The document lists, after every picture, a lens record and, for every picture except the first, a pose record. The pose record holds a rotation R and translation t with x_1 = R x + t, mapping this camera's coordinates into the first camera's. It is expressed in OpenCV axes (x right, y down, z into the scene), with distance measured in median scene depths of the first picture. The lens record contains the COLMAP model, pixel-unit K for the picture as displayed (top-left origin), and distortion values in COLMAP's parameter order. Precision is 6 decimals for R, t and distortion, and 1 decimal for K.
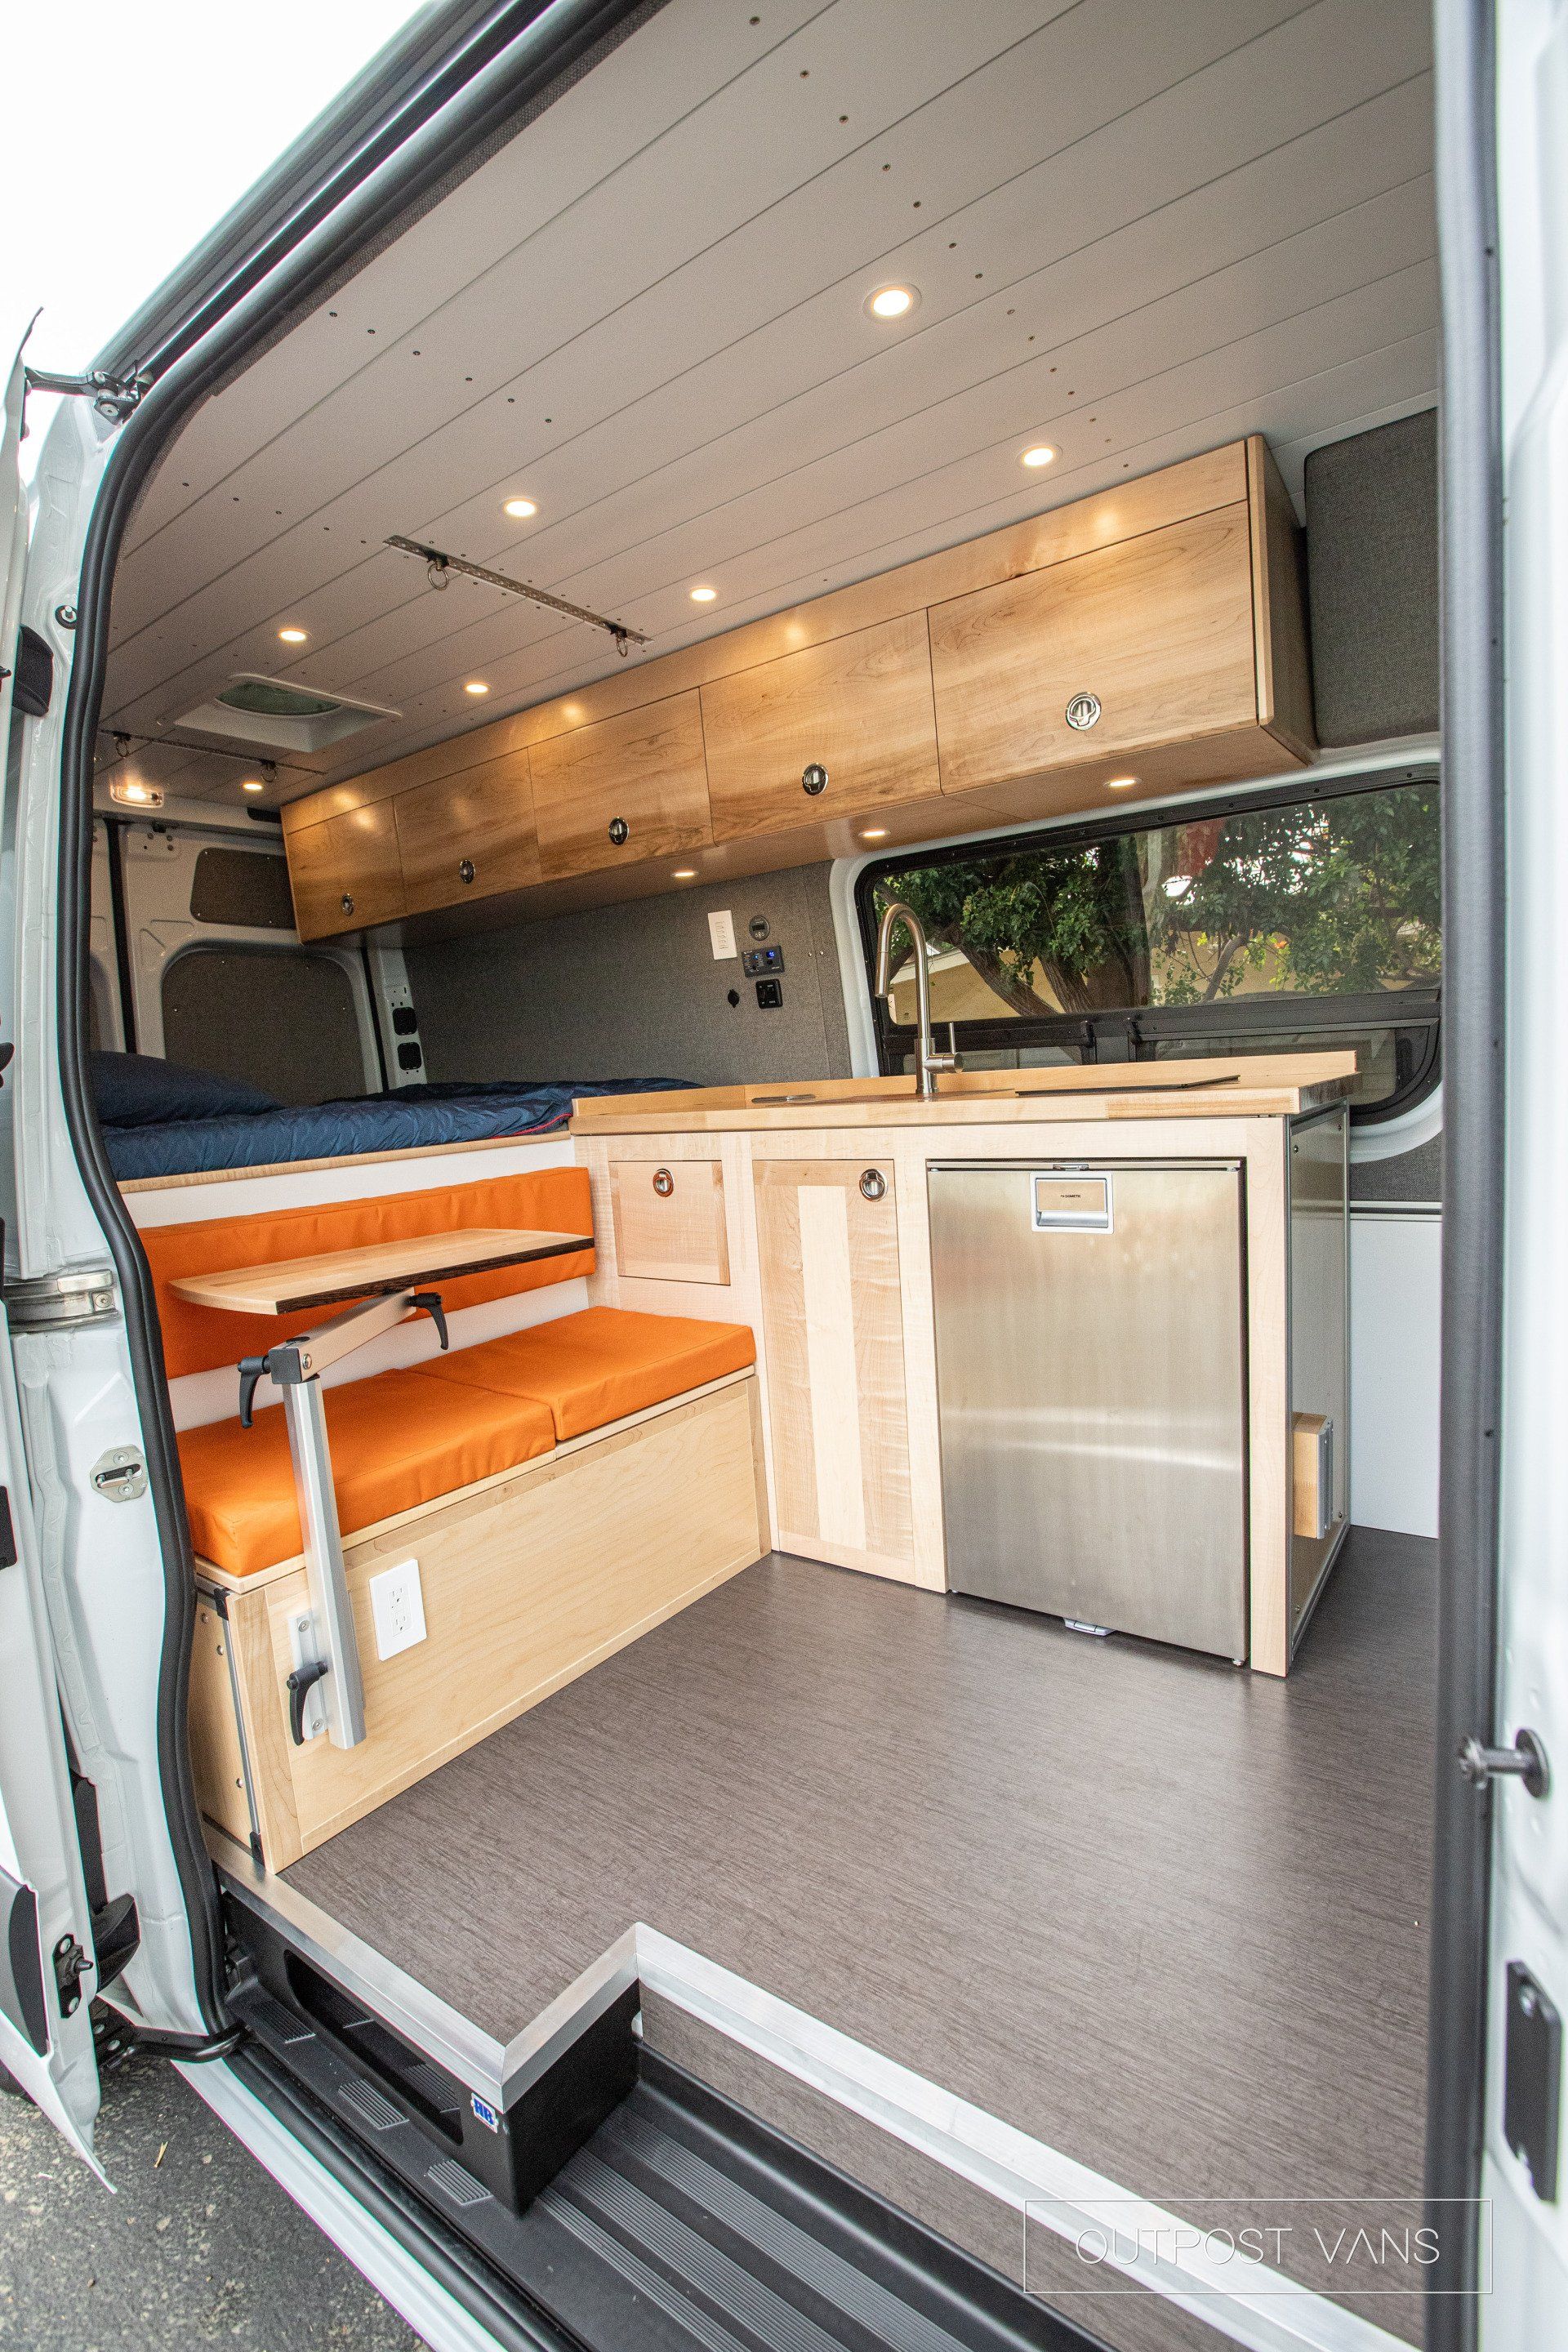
lens RADIAL K [[1063.0, 0, 776.6], [0, 1063.0, 1200.4], [0, 0, 1]] dist [-0.050198, 0.012030]
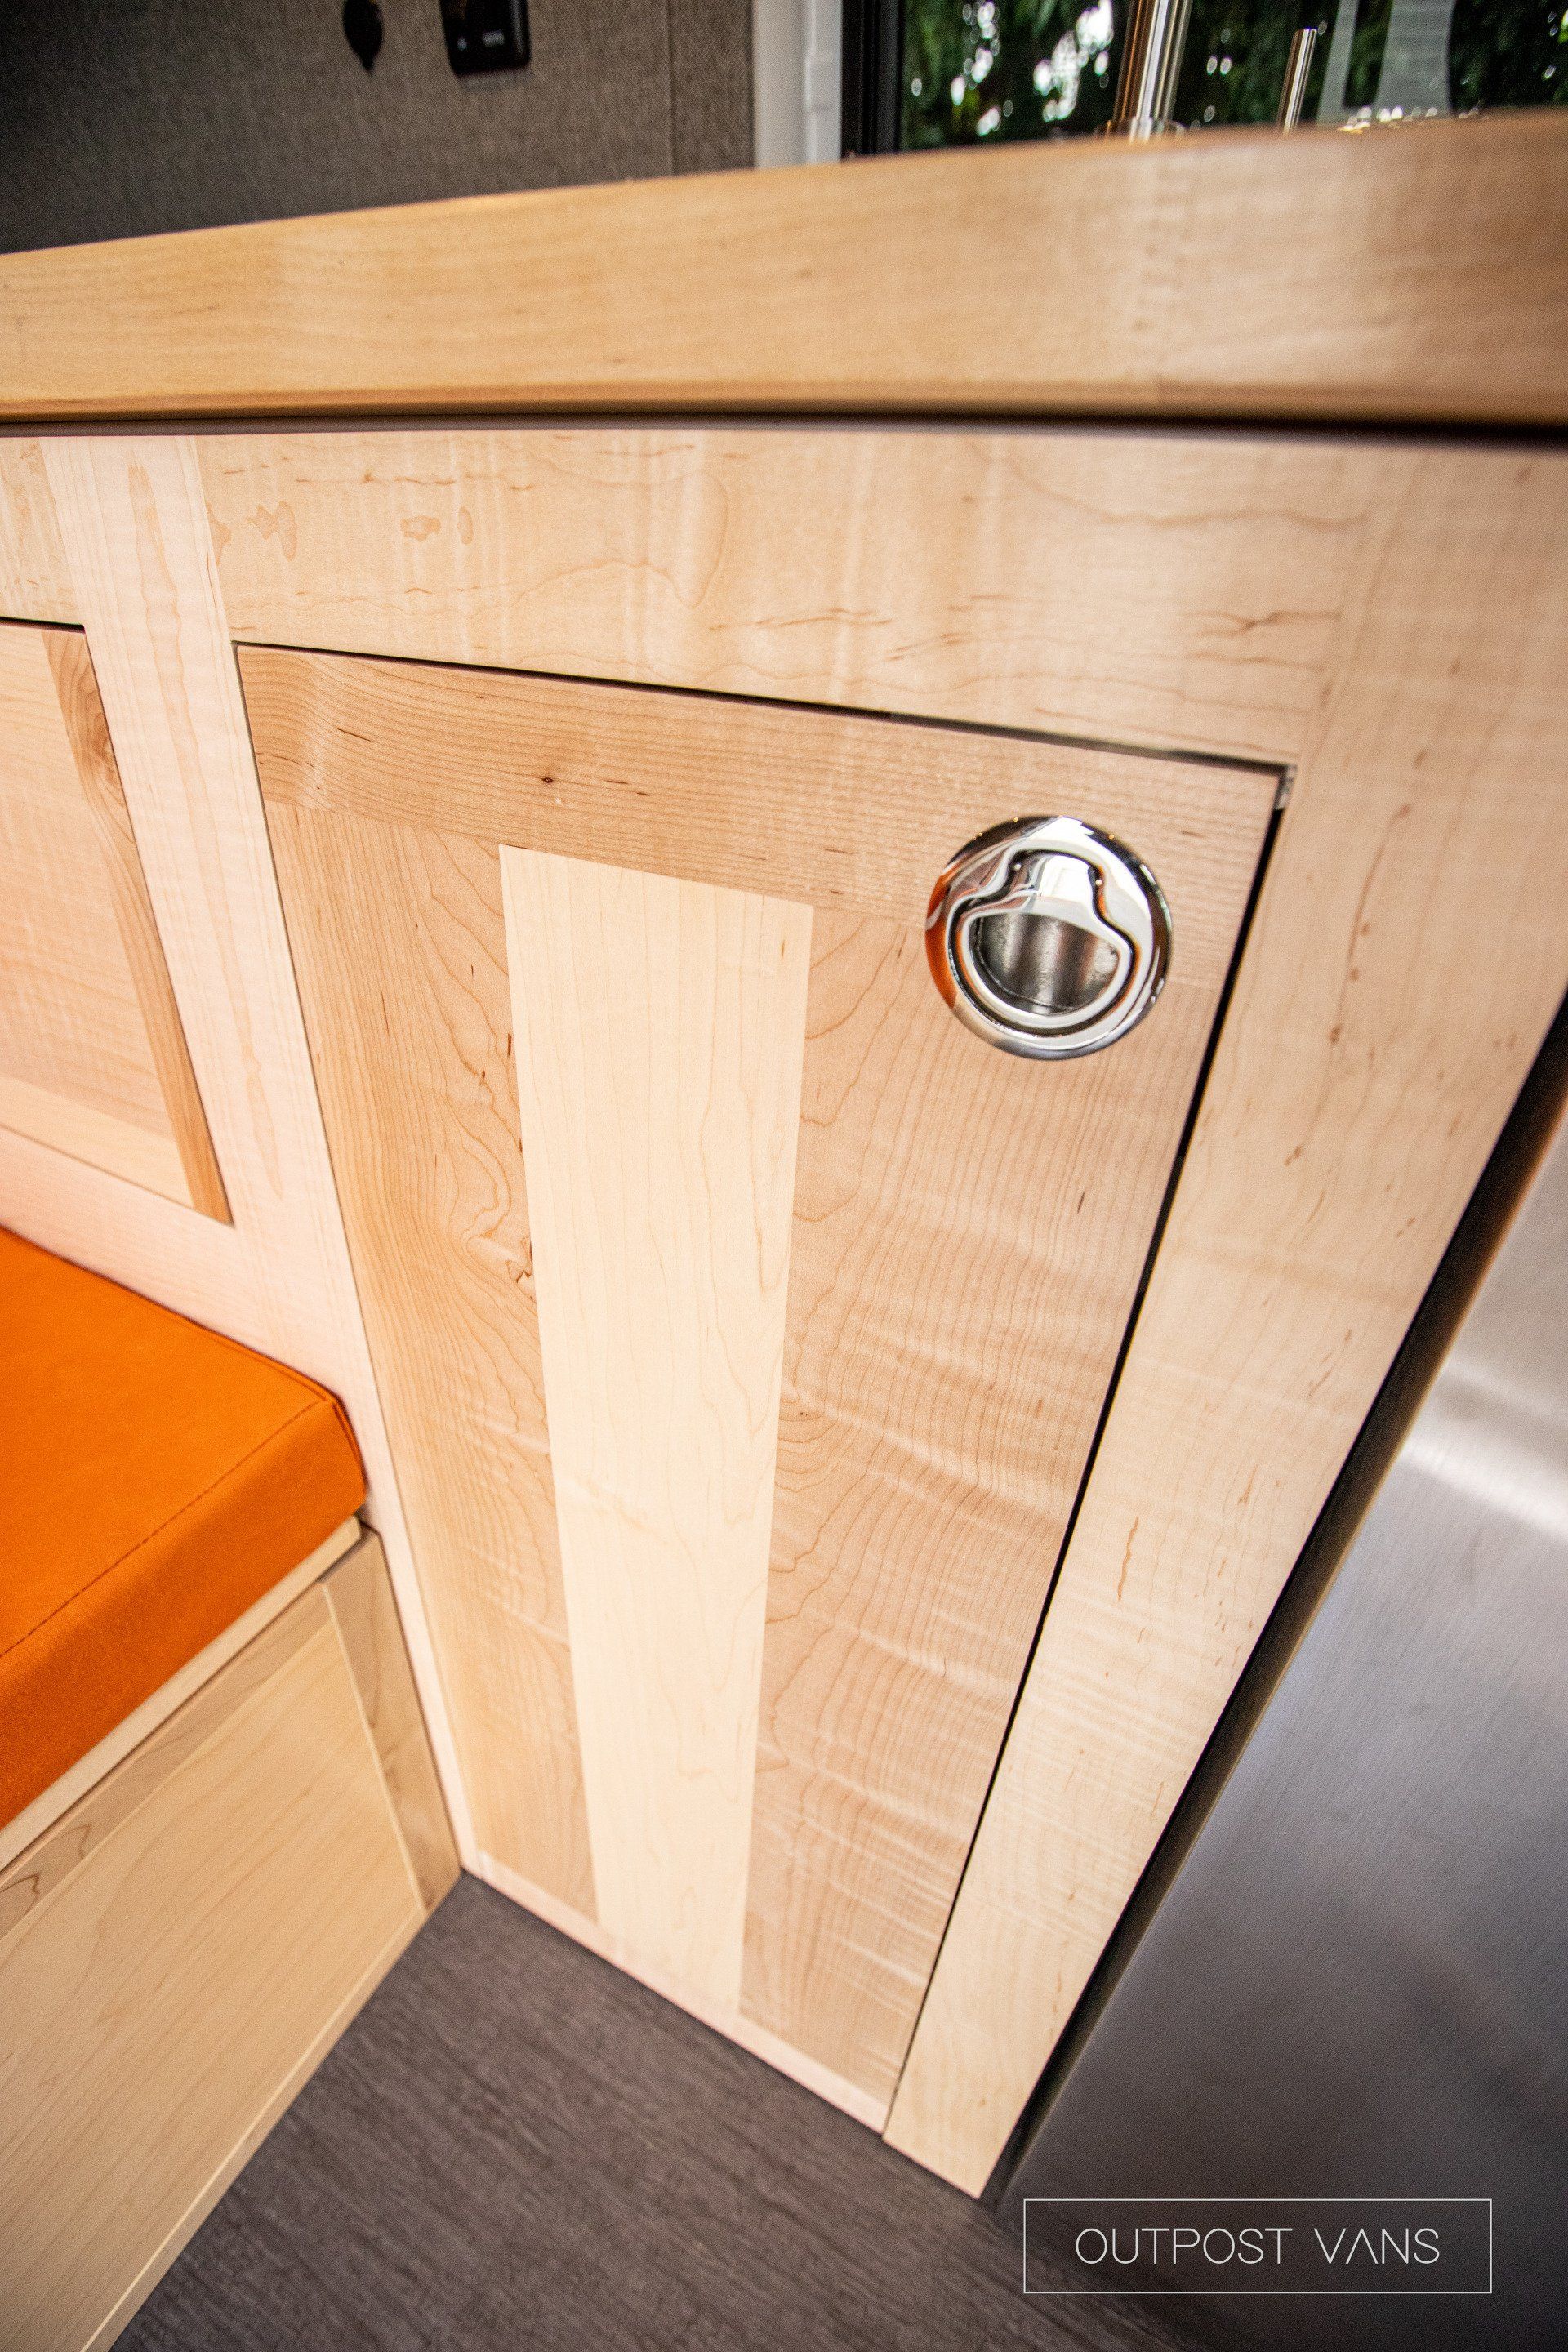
lens RADIAL K [[1063.0, 0, 776.6], [0, 1063.0, 1191.5], [0, 0, 1]] dist [-0.050198, 0.012030]
pose [[0.981828, 0.016091, 0.189092, 0.031303], [-0.094095, 0.906573, 0.411426, -0.034665], [-0.164805, -0.421742, 0.891613, 0.816787]]
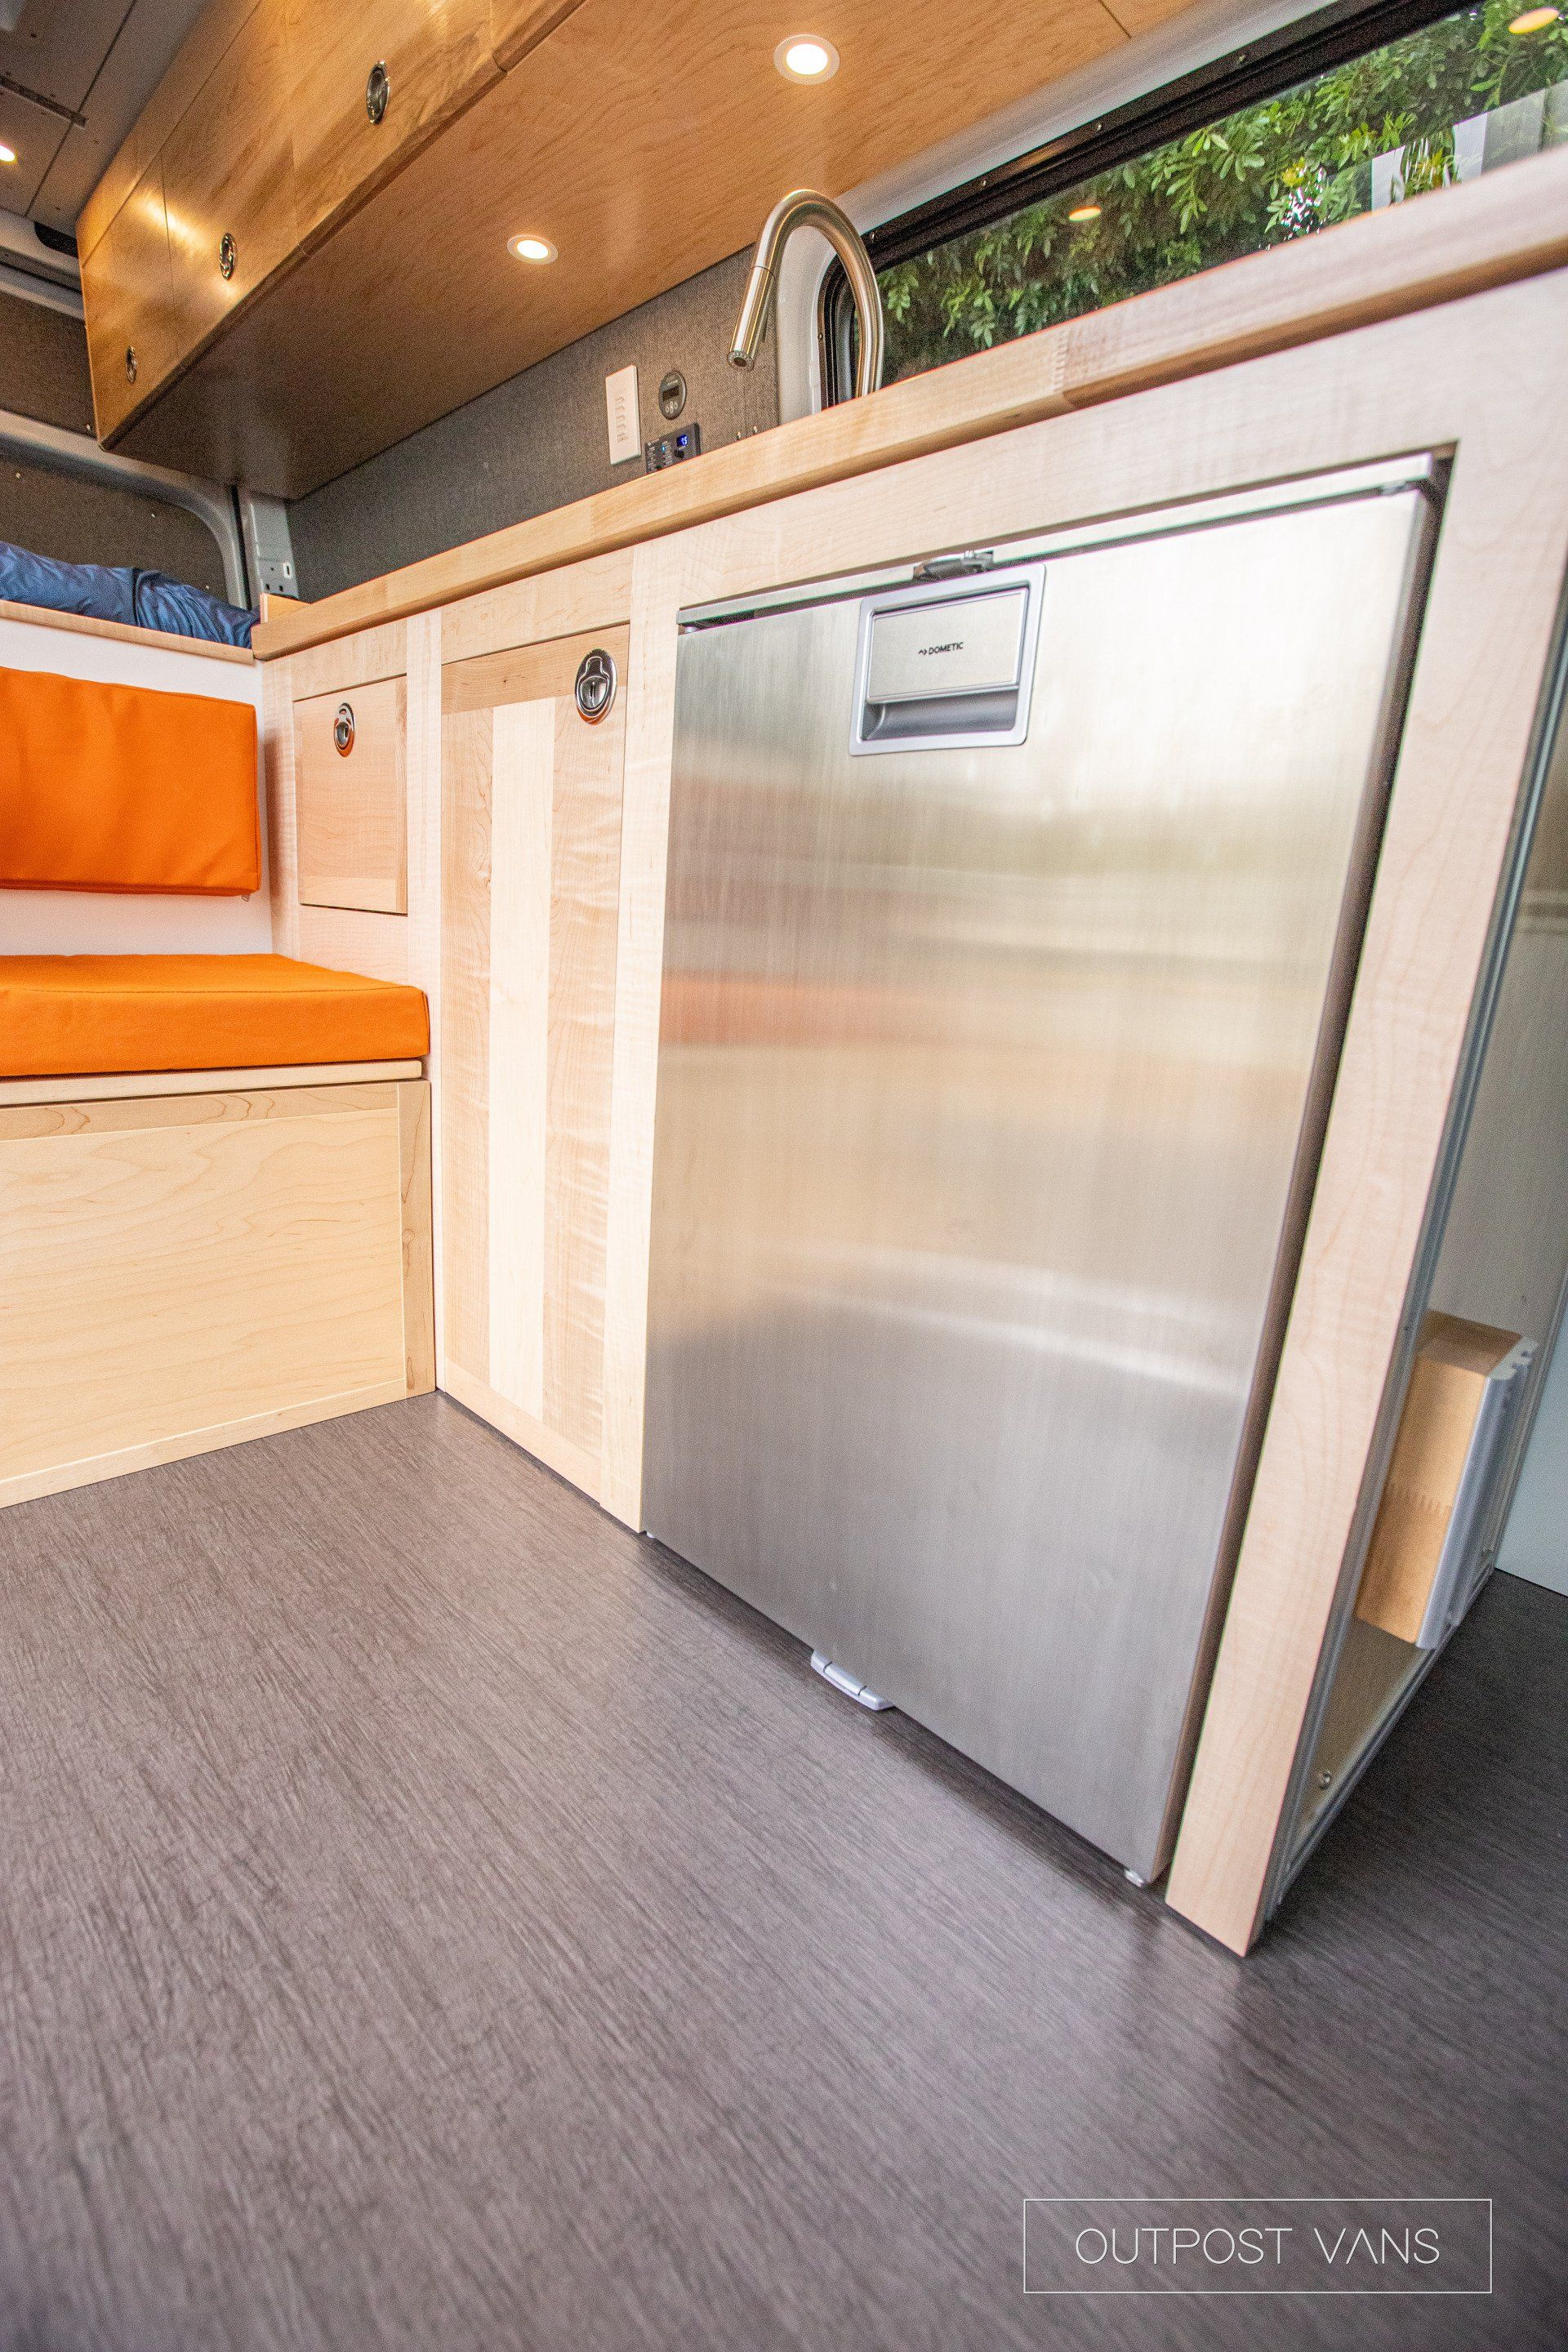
lens RADIAL K [[1063.0, 0, 772.5], [0, 1063.0, 1188.0], [0, 0, 1]] dist [-0.050198, 0.012030]
pose [[0.977684, 0.171469, -0.121374, 0.245254], [-0.153575, 0.977589, 0.143997, 0.116154], [0.143345, -0.122144, 0.982106, 0.493518]]
